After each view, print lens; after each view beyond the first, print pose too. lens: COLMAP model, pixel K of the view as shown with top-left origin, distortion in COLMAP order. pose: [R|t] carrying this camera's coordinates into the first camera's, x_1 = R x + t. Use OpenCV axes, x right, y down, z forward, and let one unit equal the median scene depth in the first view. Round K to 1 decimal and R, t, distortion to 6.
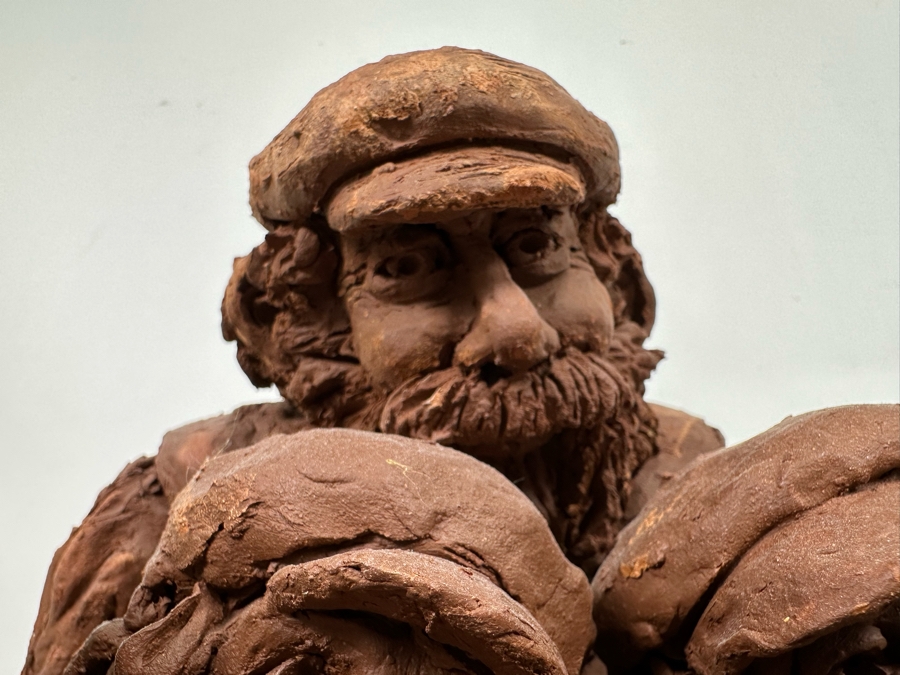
lens RADIAL K [[649.5, 0, 424.2], [0, 649.5, 389.3], [0, 0, 1]] dist [-0.018493, 0.002208]
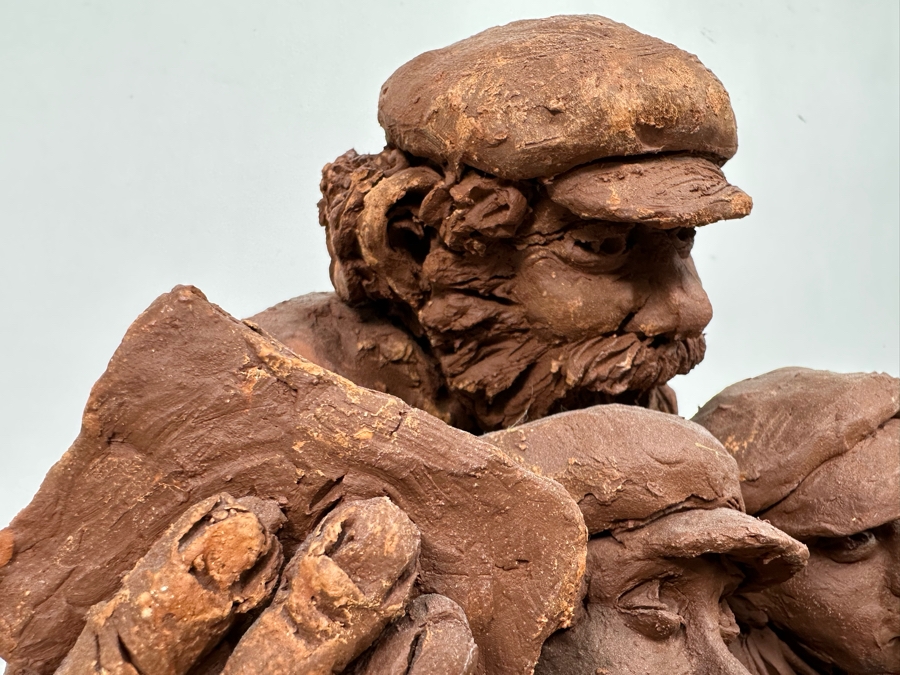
lens RADIAL K [[649.5, 0, 424.2], [0, 649.5, 389.3], [0, 0, 1]] dist [-0.018493, 0.002208]
pose [[0.895569, -0.025373, 0.444199, -0.900972], [-0.116498, 0.950168, 0.289153, -0.255147], [-0.429400, -0.310705, 0.847985, 0.069061]]
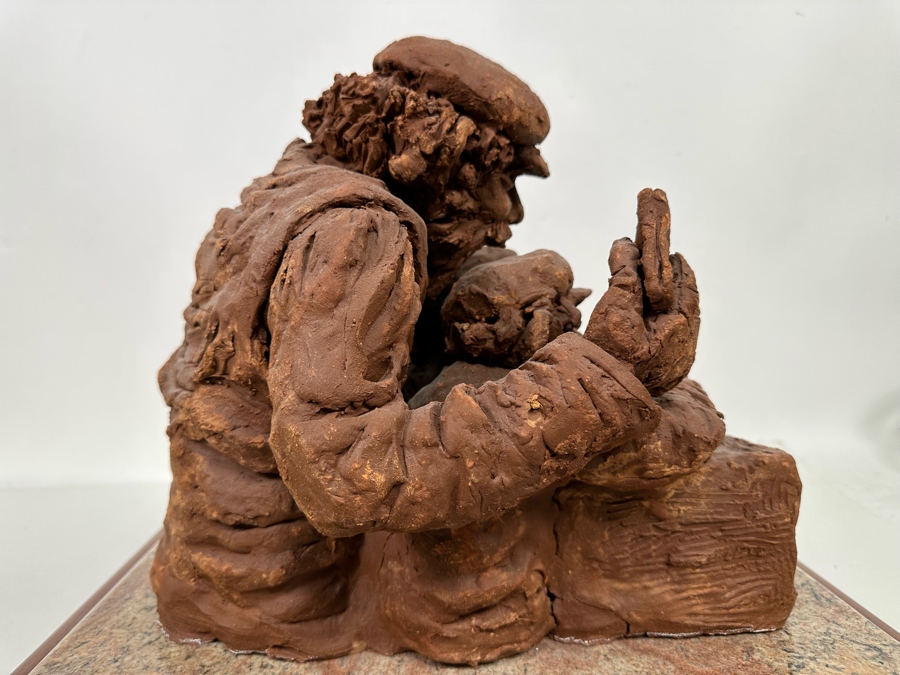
lens RADIAL K [[657.6, 0, 450.0], [0, 657.6, 337.5], [0, 0, 1]] dist [0.154690, -0.407590]
pose [[-0.128862, -0.085388, 0.987980, -2.839853], [-0.279792, 0.958940, 0.046385, 0.390593], [-0.951373, -0.270451, -0.147461, 1.541022]]
